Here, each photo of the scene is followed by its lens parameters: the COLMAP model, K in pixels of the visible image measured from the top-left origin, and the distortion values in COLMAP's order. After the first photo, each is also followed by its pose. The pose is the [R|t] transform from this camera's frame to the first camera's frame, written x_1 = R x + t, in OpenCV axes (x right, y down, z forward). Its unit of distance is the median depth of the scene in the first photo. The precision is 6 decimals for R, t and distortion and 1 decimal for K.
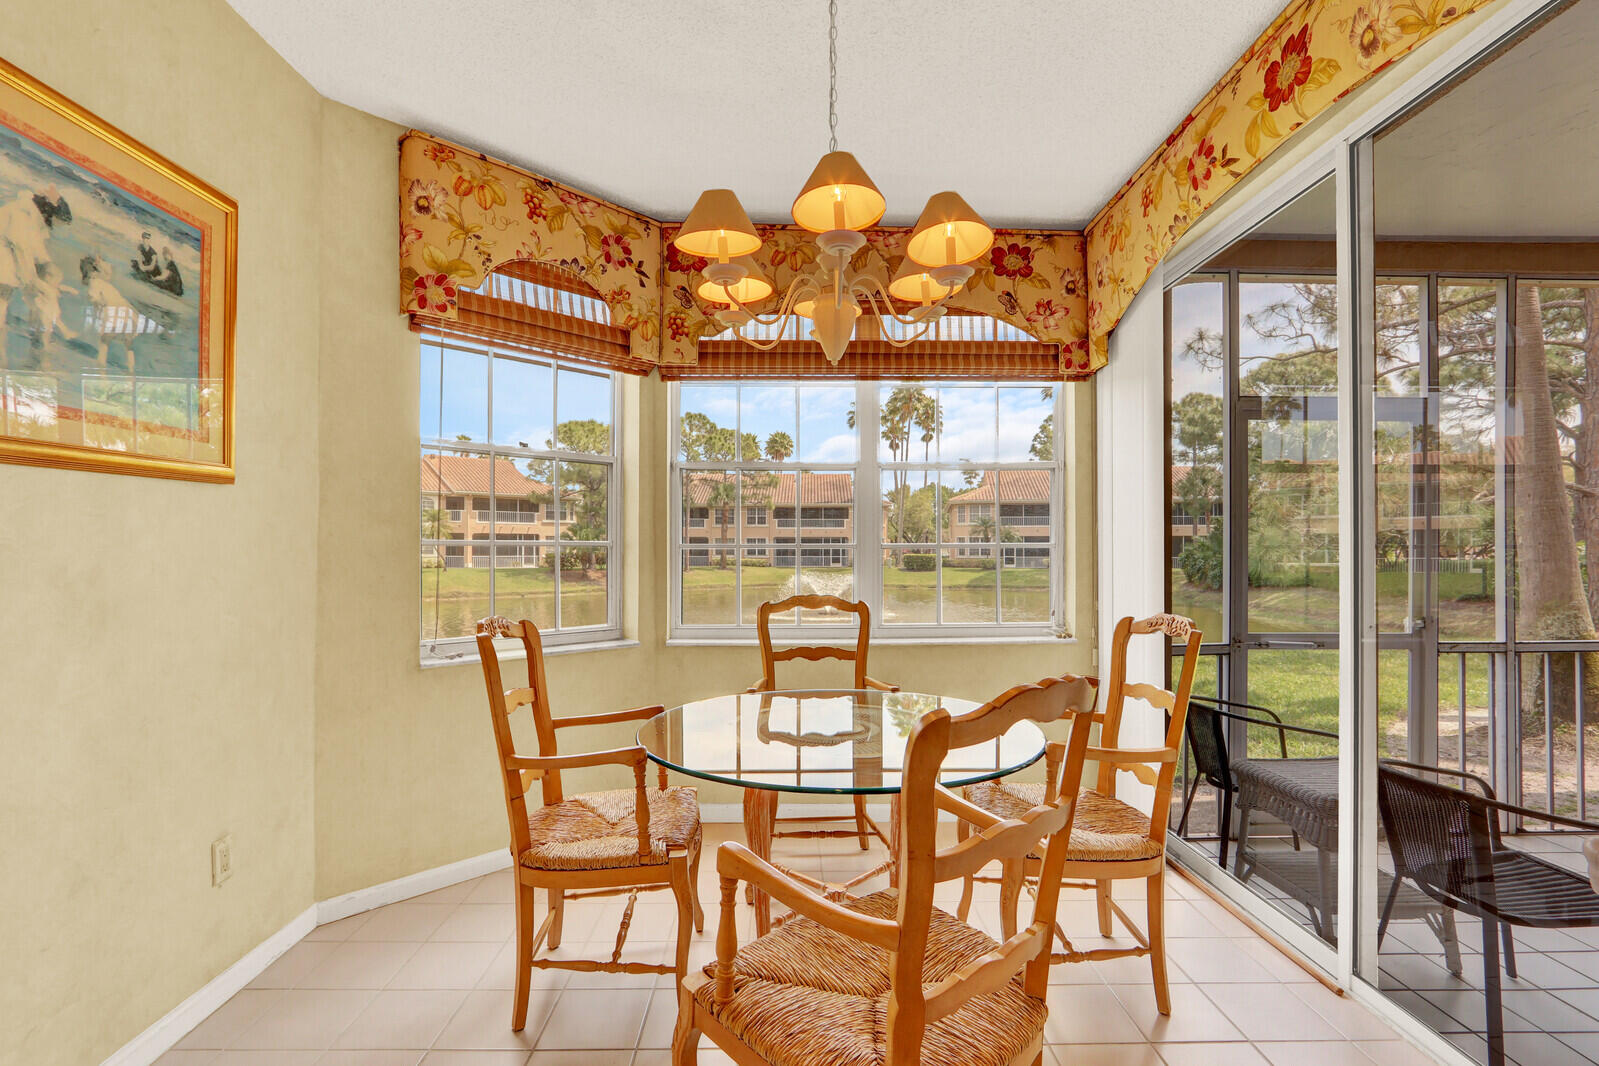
lens RADIAL K [[749.9, 0, 799.2], [0, 749.9, 541.8], [0, 0, 1]] dist [-0.007319, -0.000177]
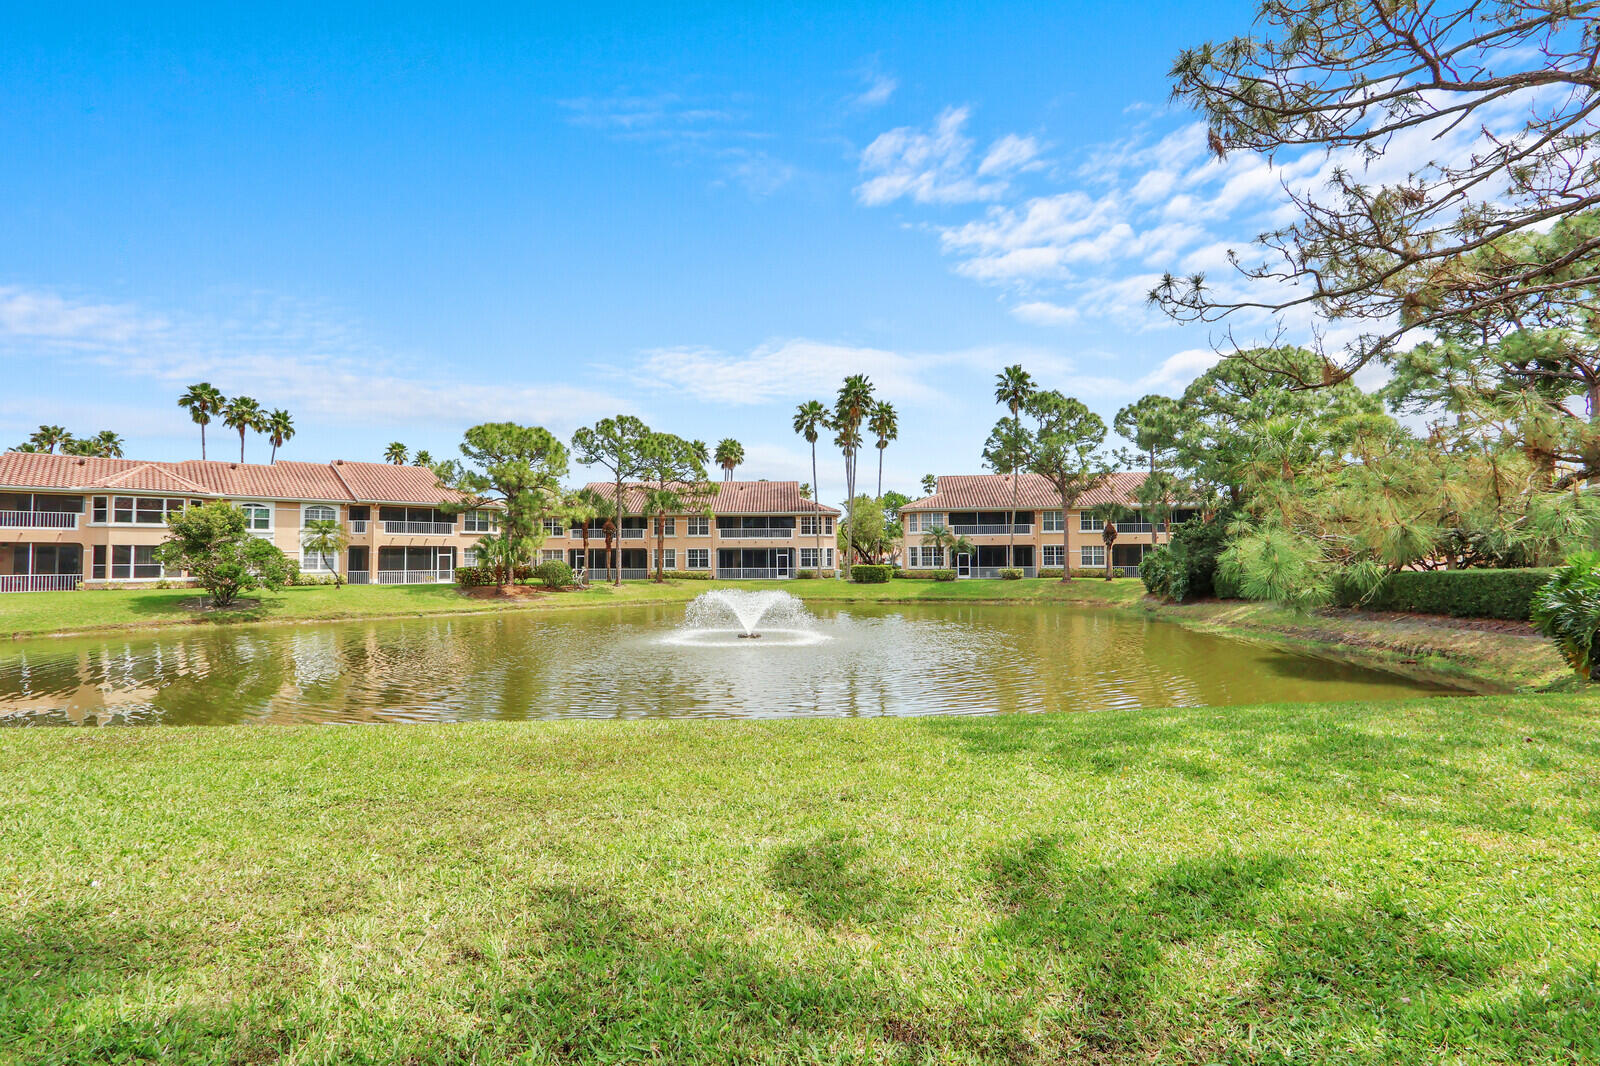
lens RADIAL K [[742.3, 0, 800.4], [0, 742.3, 524.9], [0, 0, 1]] dist [-0.012641, -0.000410]
pose [[0.998990, -0.005167, 0.044627, 0.035507], [0.006762, 0.999341, -0.035657, -0.001398], [-0.044413, 0.035923, 0.998367, 0.075306]]
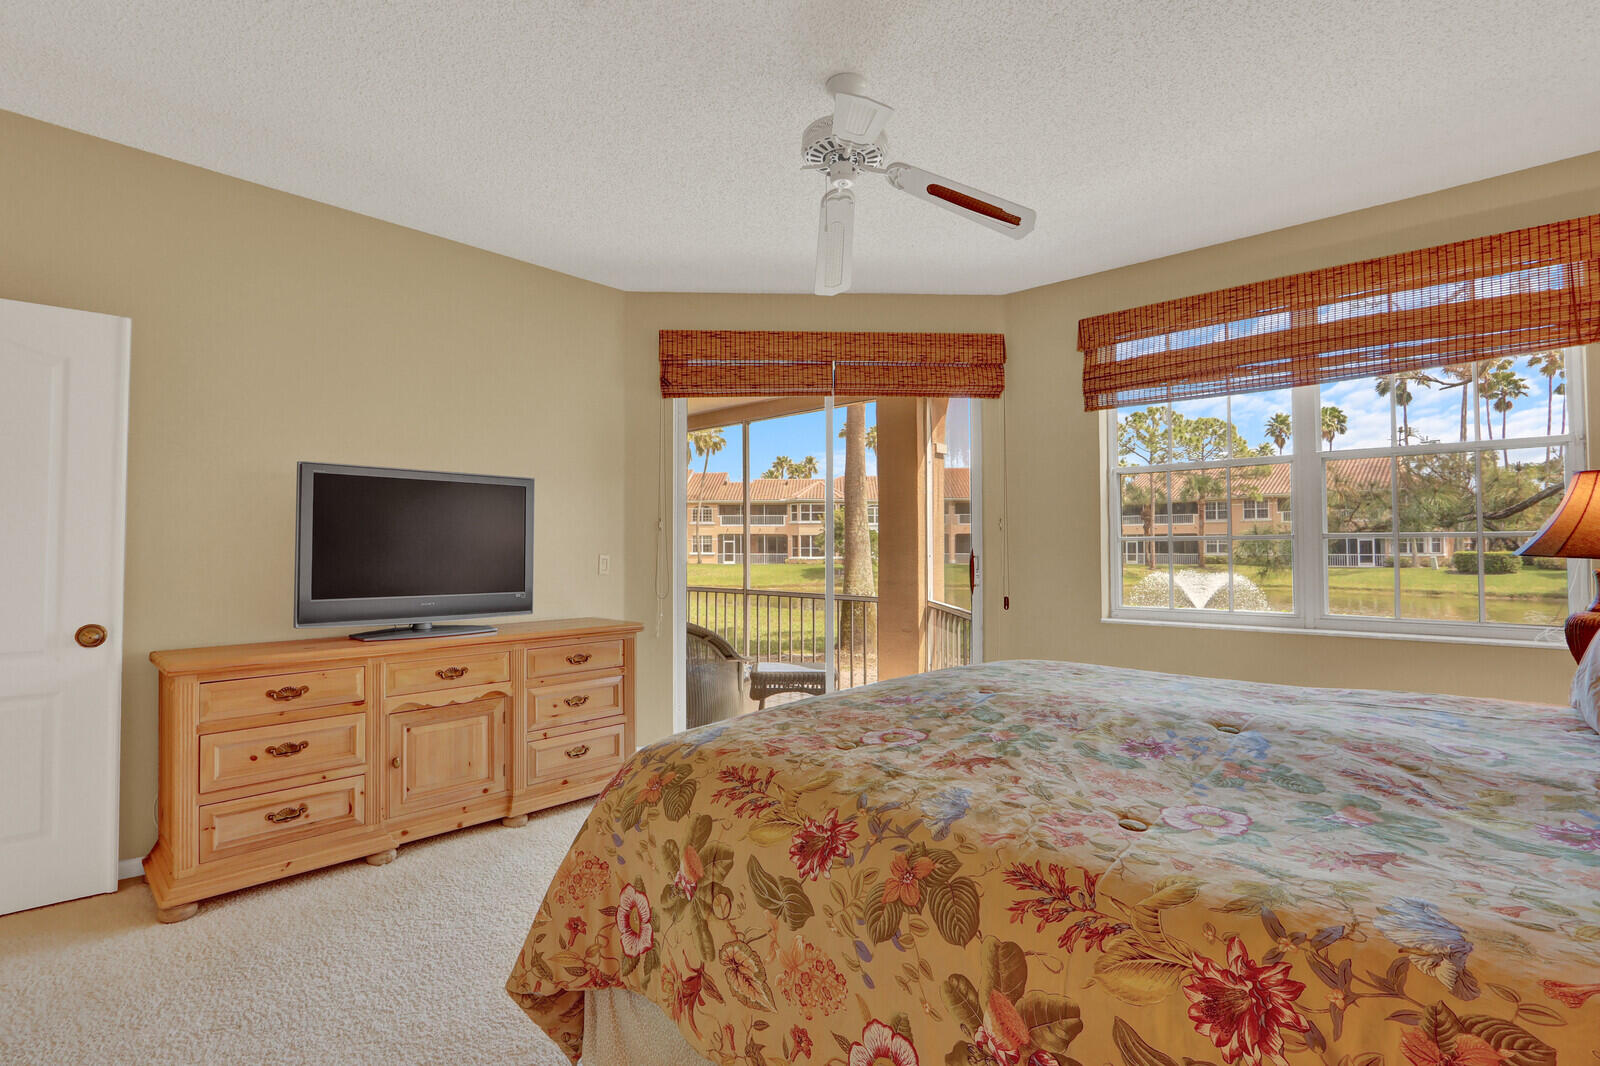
lens RADIAL K [[766.6, 0, 804.6], [0, 766.6, 525.8], [0, 0, 1]] dist [-0.000166, 0.000156]
pose [[0.730017, -0.023512, -0.683024, 0.205145], [0.011217, 0.999686, -0.022424, 0.000166], [0.683337, 0.008708, 0.730052, -0.034728]]
